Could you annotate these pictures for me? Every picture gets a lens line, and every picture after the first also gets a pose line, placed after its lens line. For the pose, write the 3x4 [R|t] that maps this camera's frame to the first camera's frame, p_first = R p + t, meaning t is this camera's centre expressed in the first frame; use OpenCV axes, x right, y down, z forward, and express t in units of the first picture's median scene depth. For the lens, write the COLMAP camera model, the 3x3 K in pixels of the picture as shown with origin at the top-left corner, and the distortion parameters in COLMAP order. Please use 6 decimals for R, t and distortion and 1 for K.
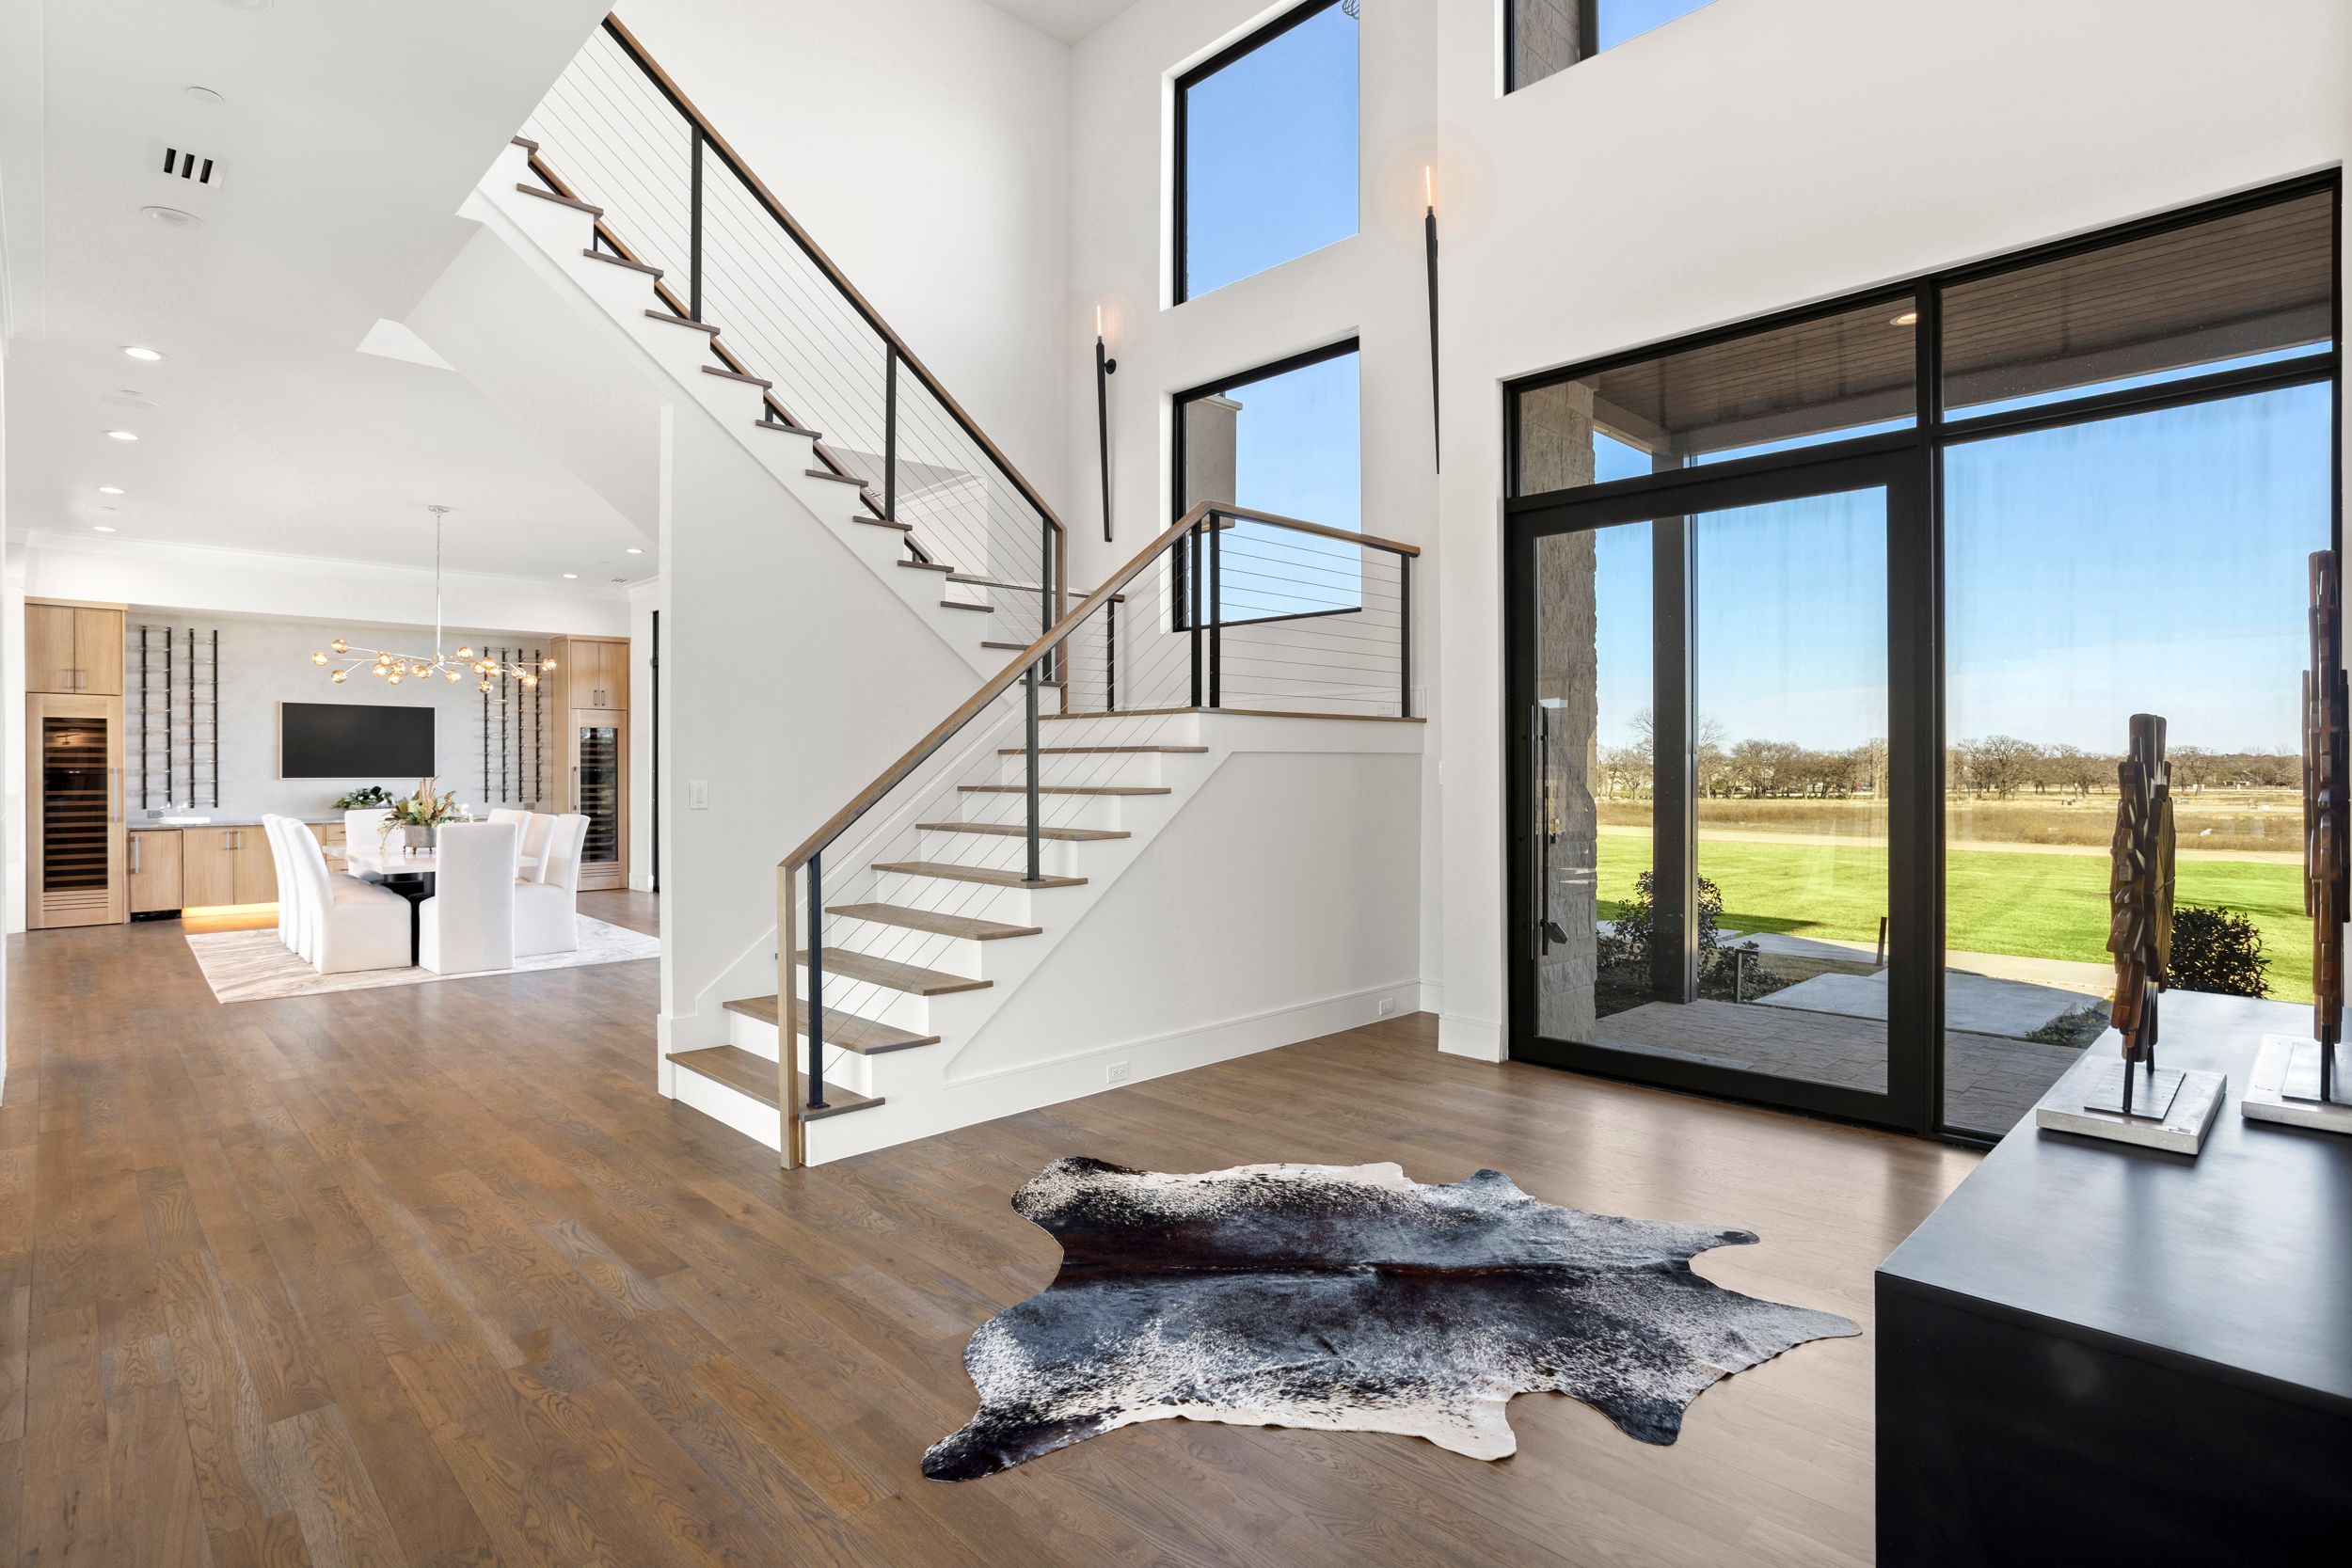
lens RADIAL K [[1179.3, 0, 1182.7], [0, 1179.3, 774.7], [0, 0, 1]] dist [-0.036478, 0.015108]
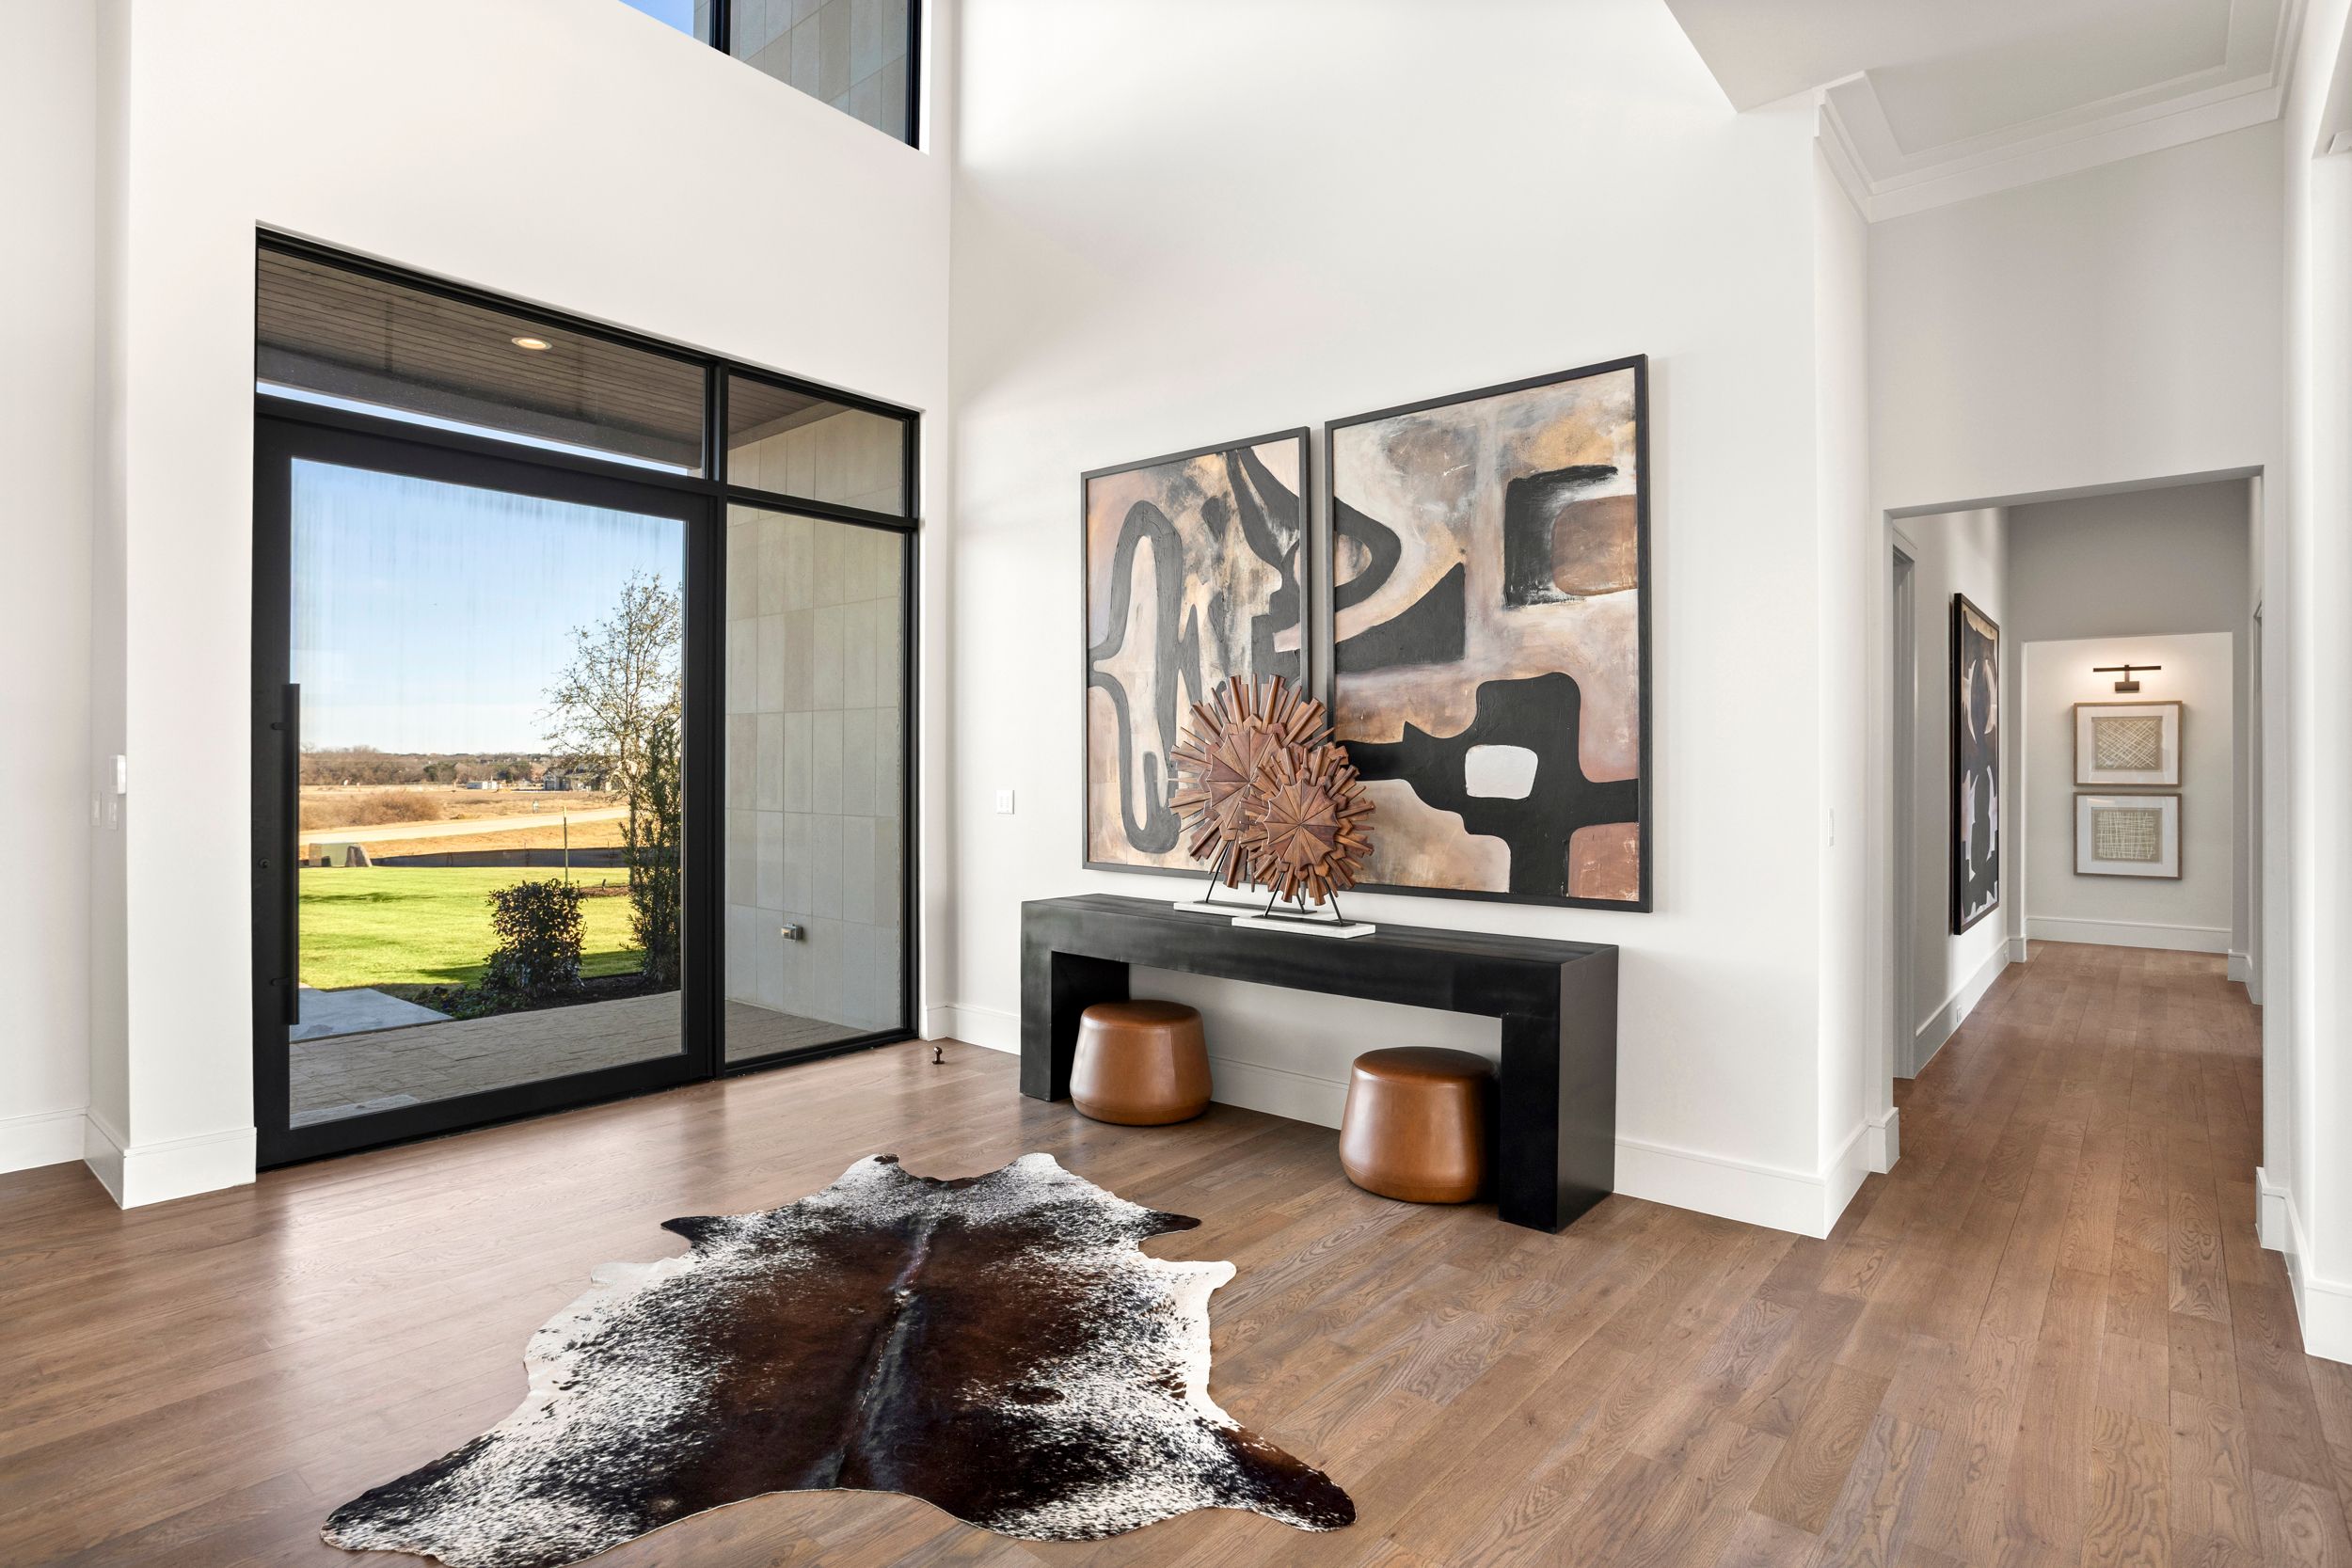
lens RADIAL K [[1179.3, 0, 1169.8], [0, 1179.3, 764.7], [0, 0, 1]] dist [-0.036478, 0.015108]
pose [[-0.079674, 0.003269, 0.996816, -1.469151], [0.001037, 0.999994, -0.003196, -0.012344], [-0.996820, 0.000779, -0.079677, 1.558555]]
